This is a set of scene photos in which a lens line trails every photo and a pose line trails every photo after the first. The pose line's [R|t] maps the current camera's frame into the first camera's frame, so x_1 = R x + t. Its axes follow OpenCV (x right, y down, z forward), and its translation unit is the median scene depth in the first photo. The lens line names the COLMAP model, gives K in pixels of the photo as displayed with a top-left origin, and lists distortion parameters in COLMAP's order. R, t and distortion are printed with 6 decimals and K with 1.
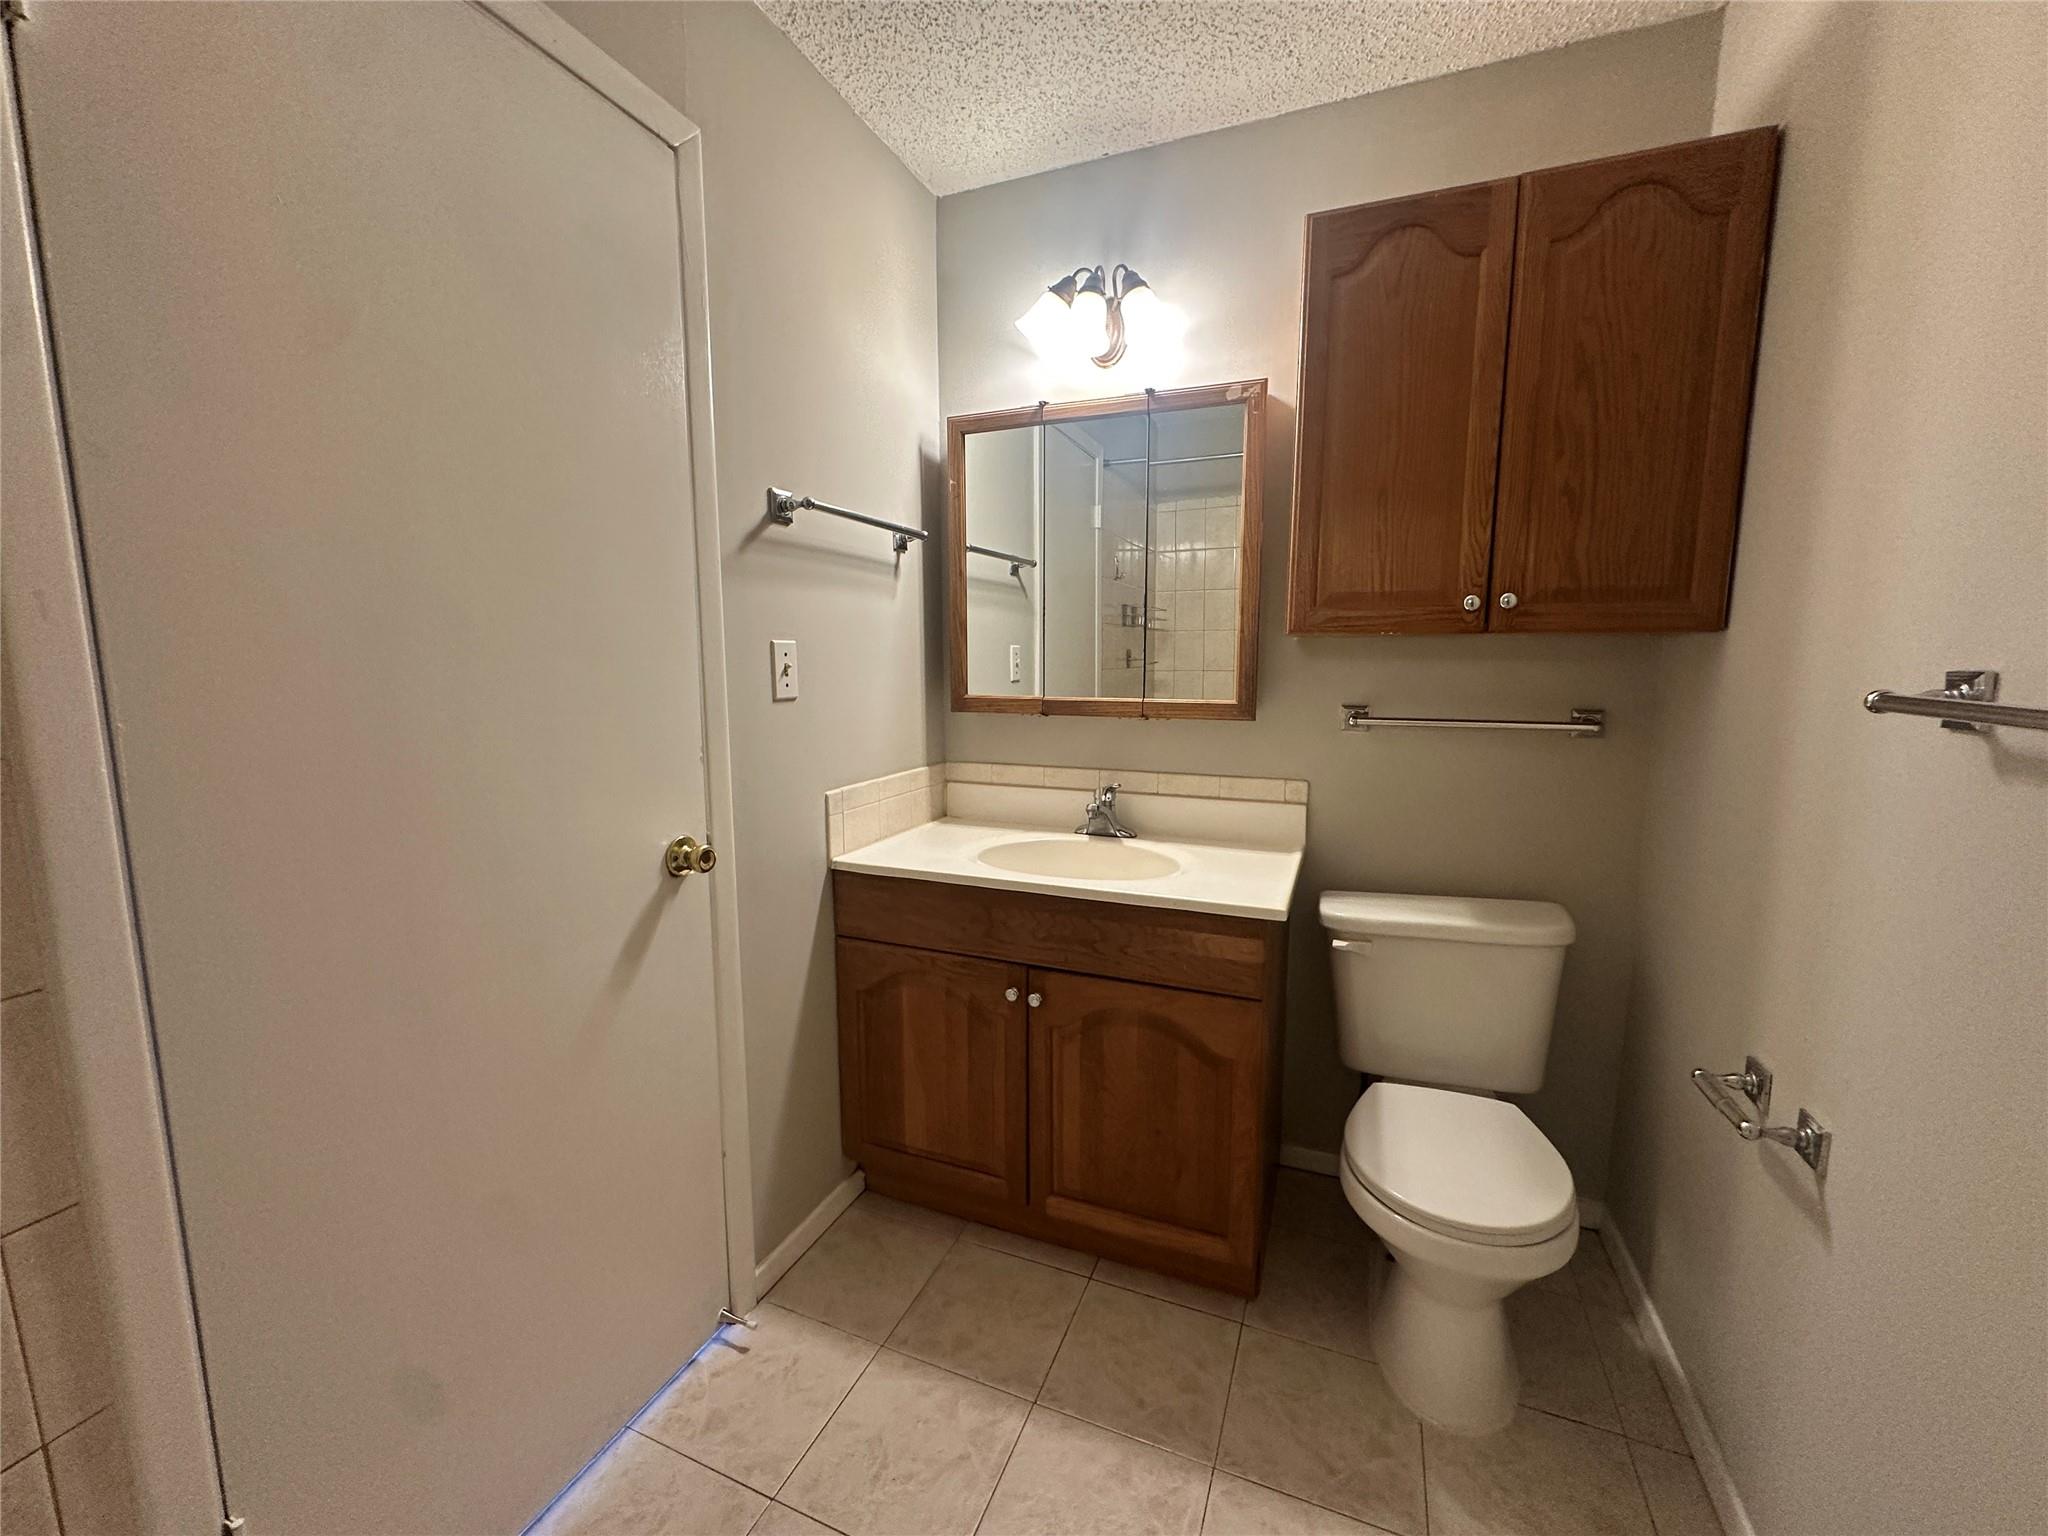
lens RADIAL K [[818.6, 0, 1026.3], [0, 818.6, 767.9], [0, 0, 1]] dist [-0.006396, 0.001652]
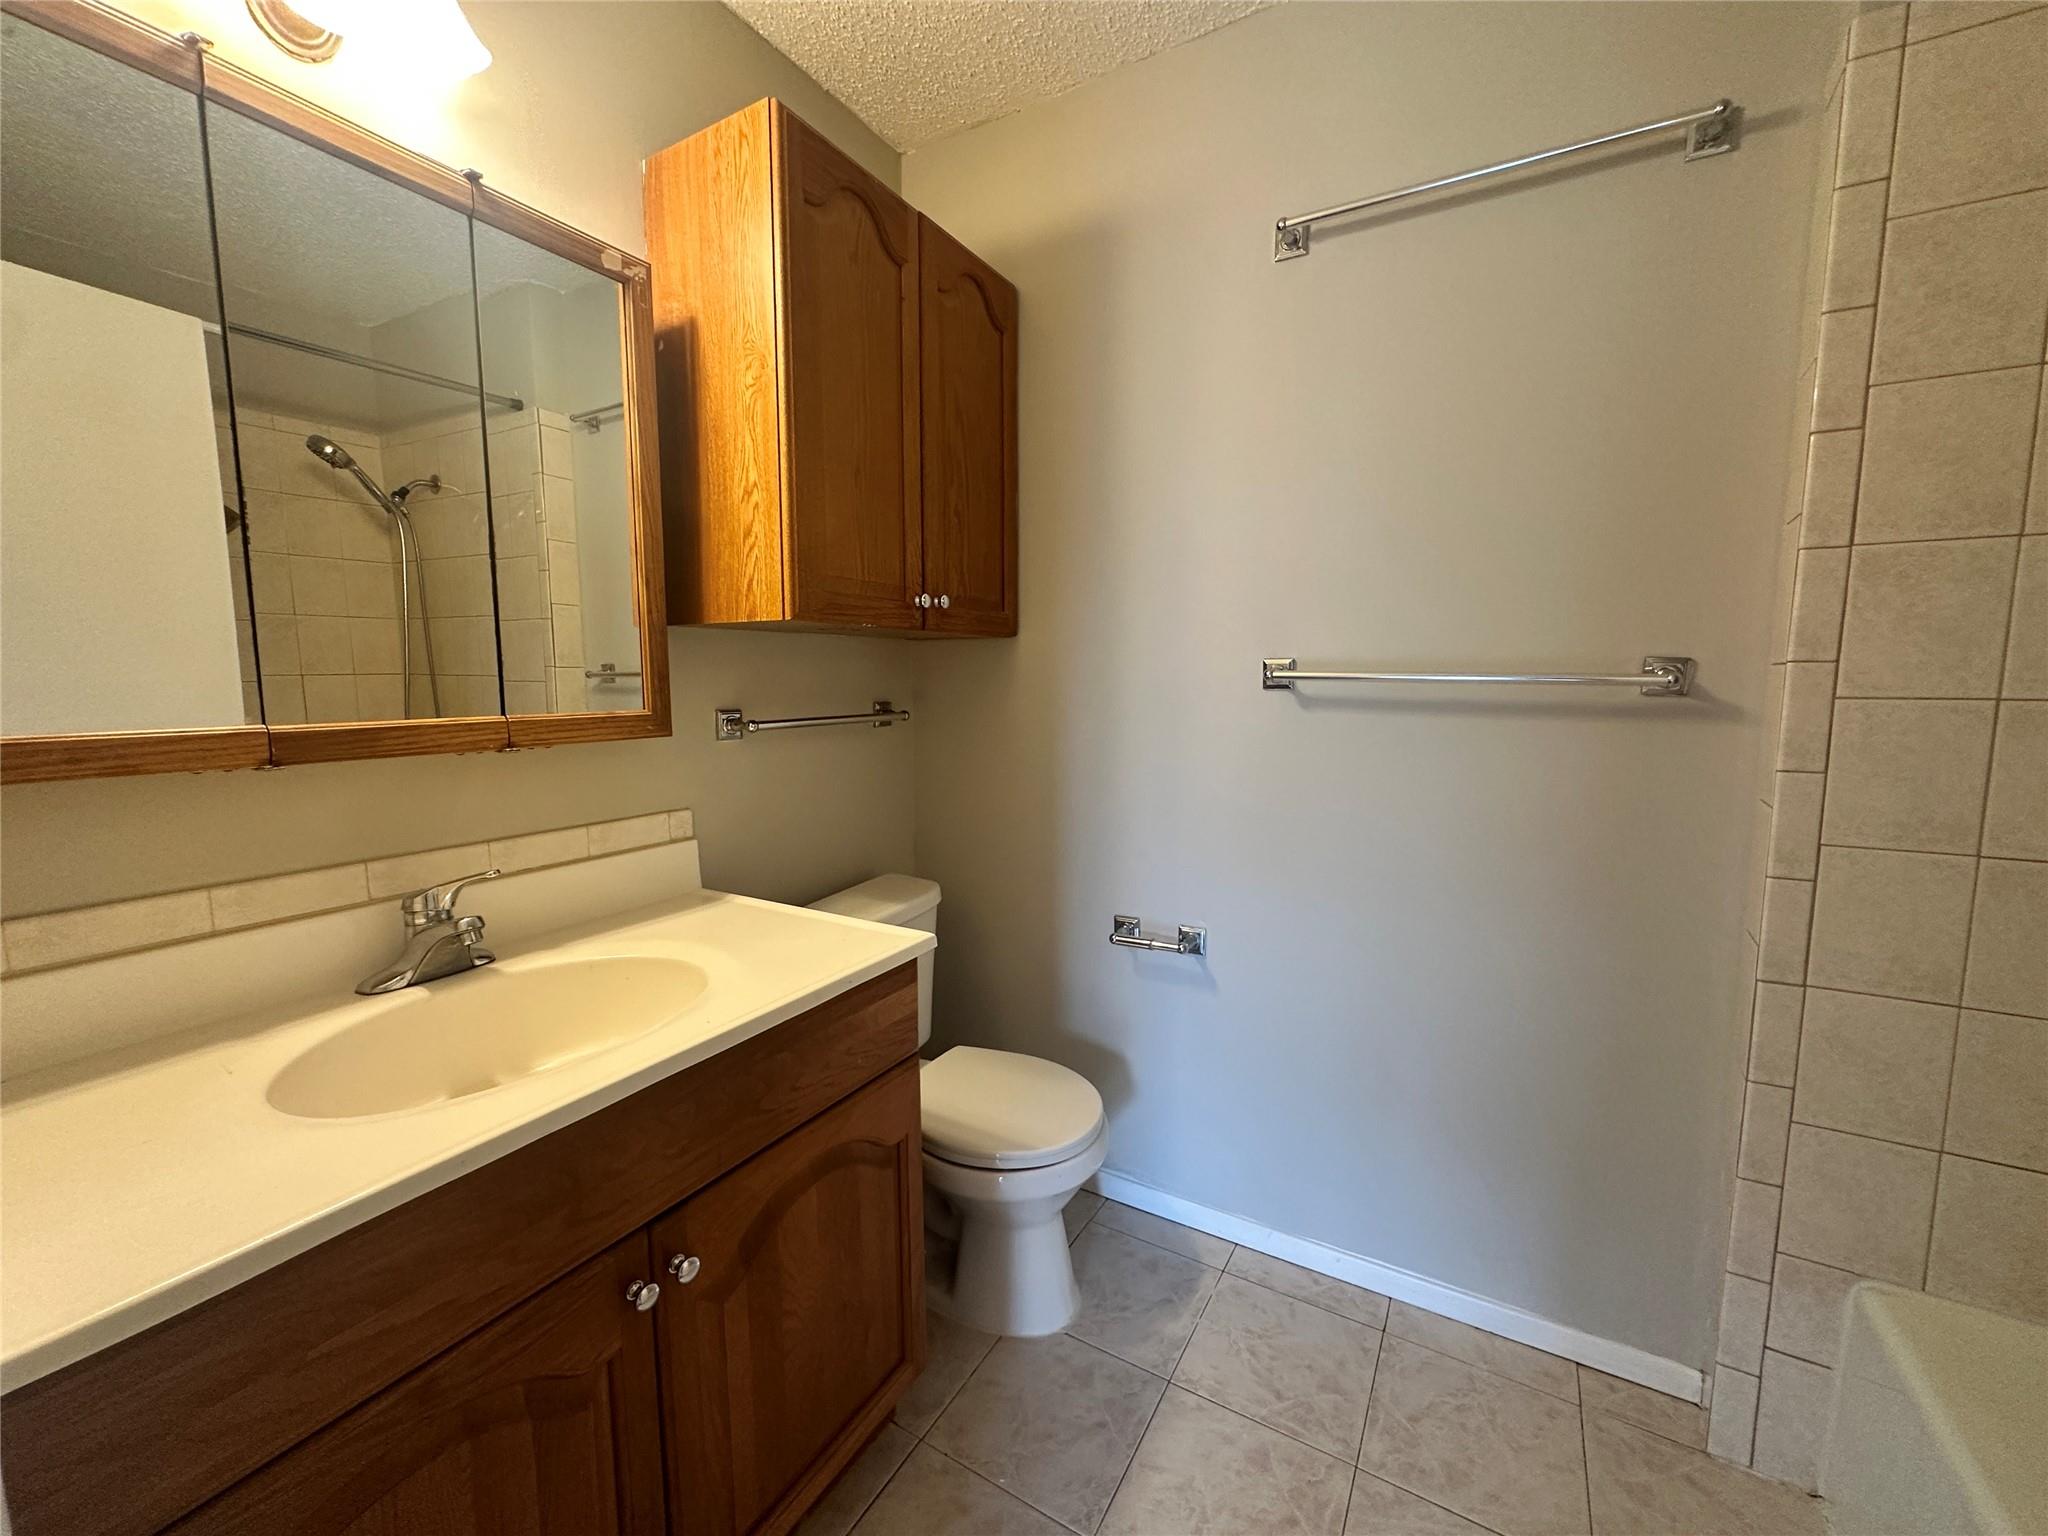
lens RADIAL K [[818.6, 0, 1025.1], [0, 818.6, 767.5], [0, 0, 1]] dist [-0.006396, 0.001652]
pose [[0.138335, -0.110969, 0.984149, -0.441541], [0.135589, 0.986468, 0.092172, -0.060264], [-0.981060, 0.120689, 0.151509, 0.645212]]
